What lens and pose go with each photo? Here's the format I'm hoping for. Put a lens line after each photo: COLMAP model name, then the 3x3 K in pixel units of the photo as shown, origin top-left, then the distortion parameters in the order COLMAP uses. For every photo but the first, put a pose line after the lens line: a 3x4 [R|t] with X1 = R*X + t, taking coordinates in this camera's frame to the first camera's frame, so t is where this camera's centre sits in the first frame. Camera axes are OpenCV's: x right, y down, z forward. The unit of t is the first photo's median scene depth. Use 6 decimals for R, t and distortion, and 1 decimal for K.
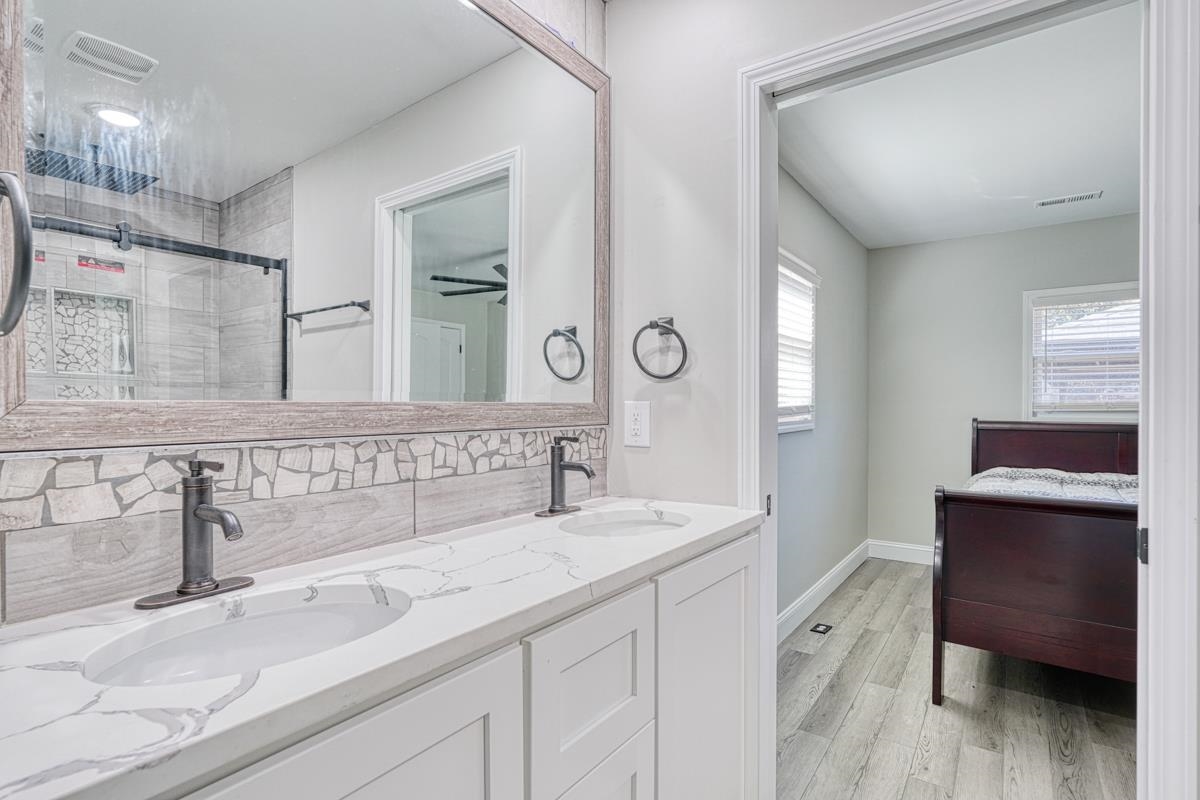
lens RADIAL K [[597.3, 0, 600.0], [0, 597.3, 400.0], [0, 0, 1]] dist [-0.001789, -0.000254]
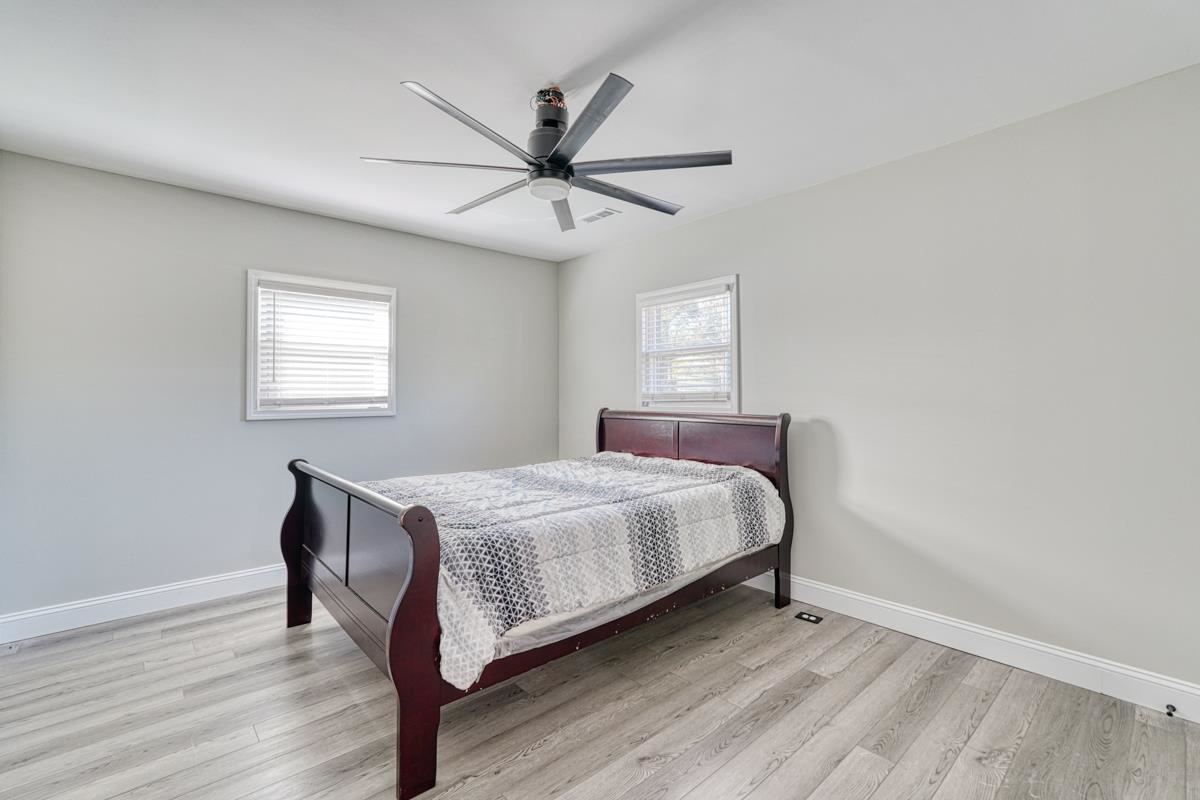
lens RADIAL K [[528.5, 0, 597.6], [0, 528.5, 402.6], [0, 0, 1]] dist [-0.000427, 0.001047]
pose [[0.975248, 0.004823, -0.221062, 1.225312], [0.000781, 0.999681, 0.025257, -0.006963], [0.221113, -0.024805, 0.974933, 0.027851]]
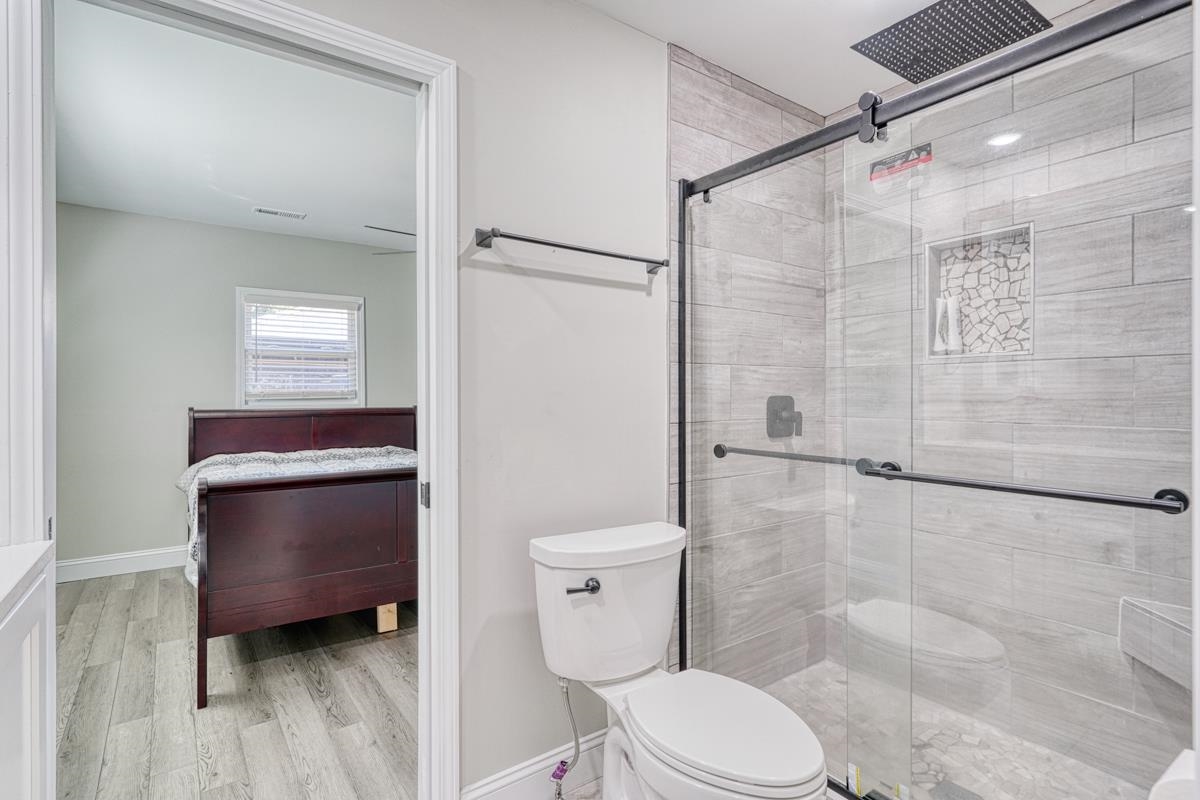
lens RADIAL K [[591.4, 0, 599.1], [0, 591.4, 388.6], [0, 0, 1]] dist [-0.000261, 0.000103]
pose [[0.312773, 0.005094, 0.949814, -0.122579], [-0.004247, 0.999983, -0.003964, 0.000437], [-0.949819, -0.002794, 0.312789, 0.089893]]
